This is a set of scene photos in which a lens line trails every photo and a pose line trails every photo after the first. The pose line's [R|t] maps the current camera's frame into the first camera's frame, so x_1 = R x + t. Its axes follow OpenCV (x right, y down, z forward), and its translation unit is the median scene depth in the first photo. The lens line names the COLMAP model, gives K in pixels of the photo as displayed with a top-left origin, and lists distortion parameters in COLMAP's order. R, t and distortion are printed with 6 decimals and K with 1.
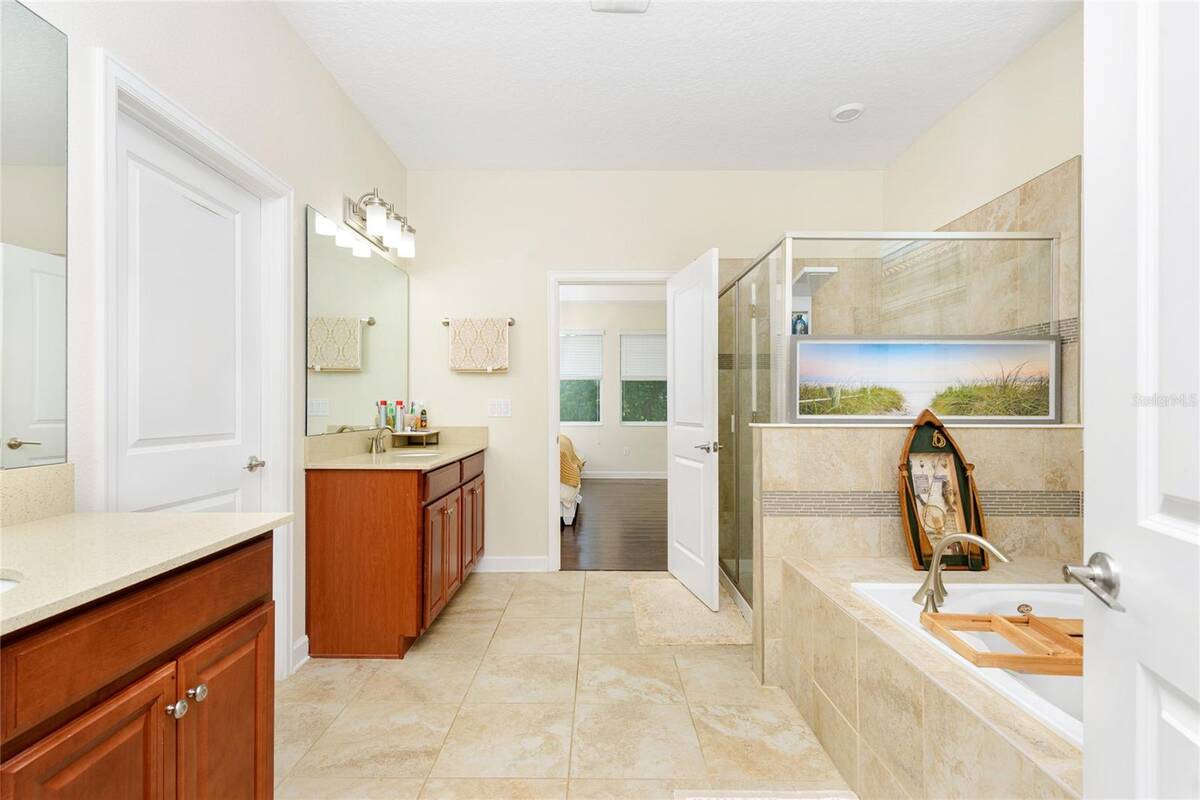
lens RADIAL K [[567.6, 0, 600.0], [0, 567.6, 400.0], [0, 0, 1]] dist [0.022019, -0.008323]
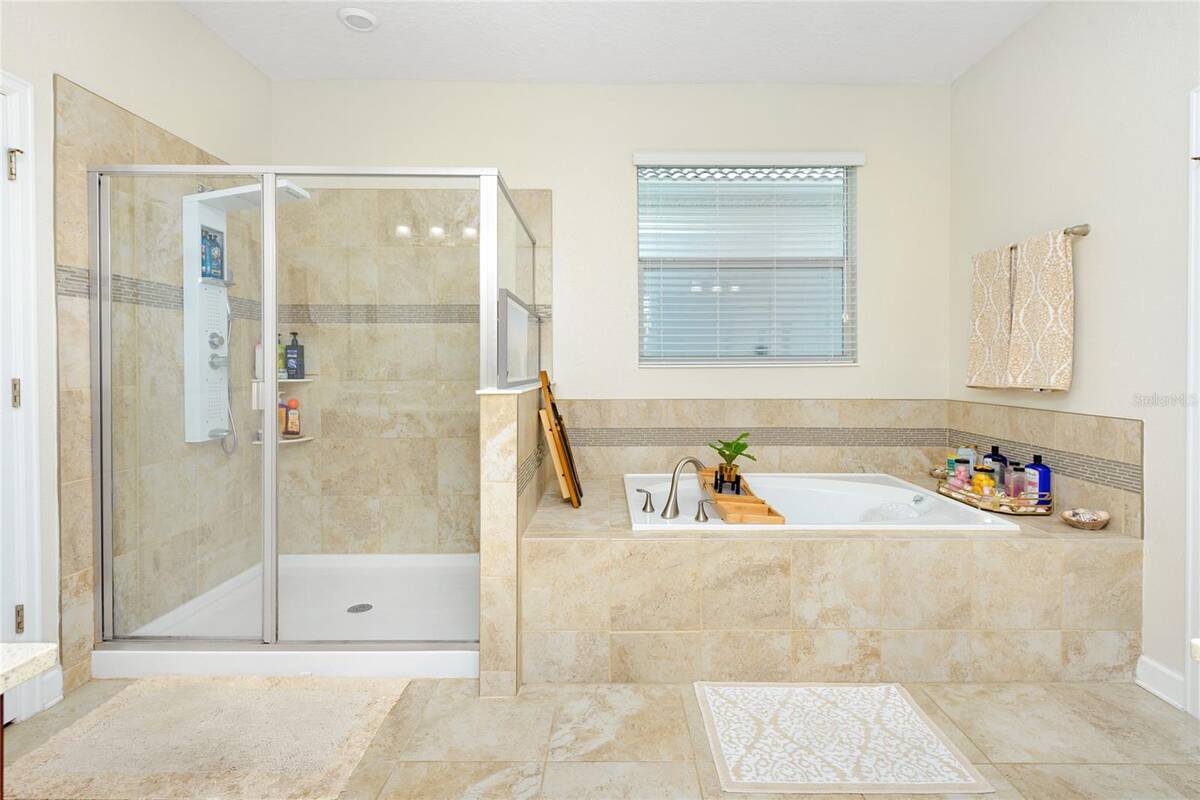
lens RADIAL K [[570.9, 0, 601.7], [0, 570.9, 371.6], [0, 0, 1]] dist [0.002211, 0.000207]
pose [[0.013960, -0.012166, 0.999829, -0.659941], [-0.004030, 0.999917, 0.012223, 0.001632], [-0.999894, -0.004200, 0.013910, 1.002255]]
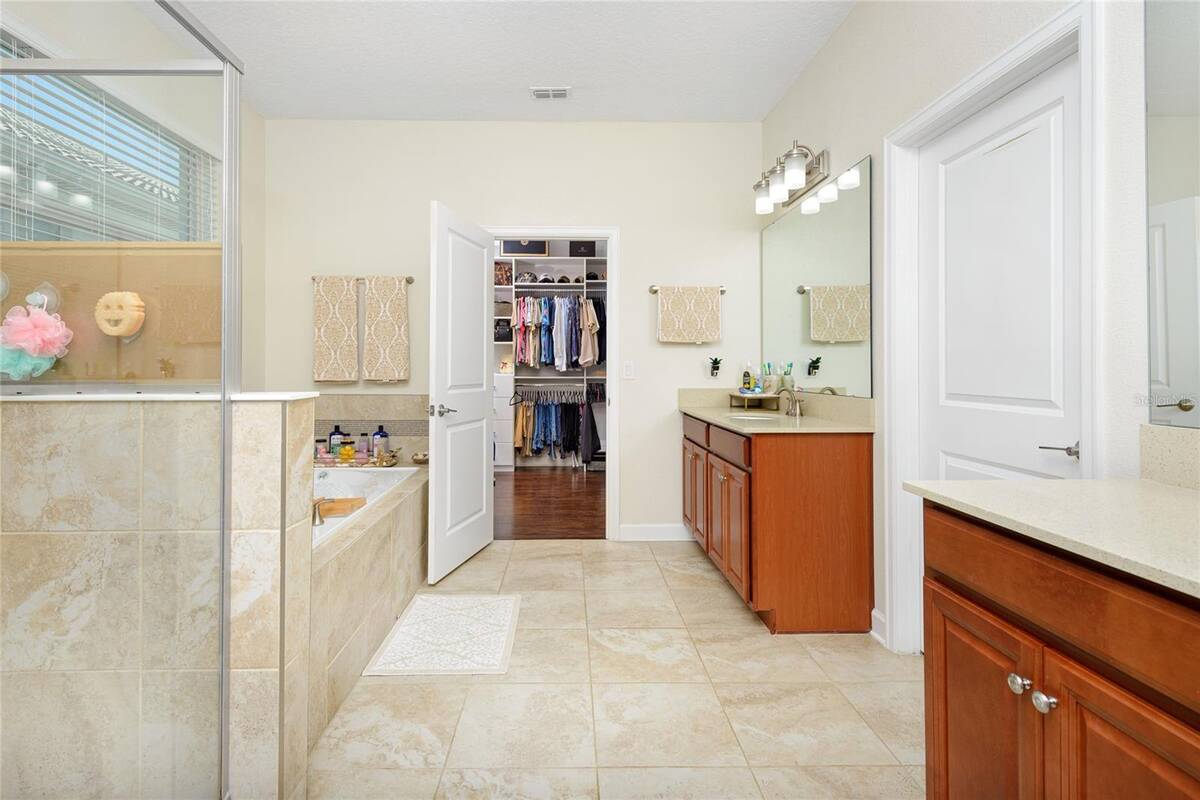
lens RADIAL K [[582.6, 0, 567.1], [0, 582.6, 365.5], [0, 0, 1]] dist [0.021899, -0.009548]
pose [[-0.999990, -0.000569, 0.004516, -0.009616], [-0.000609, 0.999962, -0.008695, 0.019076], [-0.004511, -0.008698, -0.999952, 1.929085]]
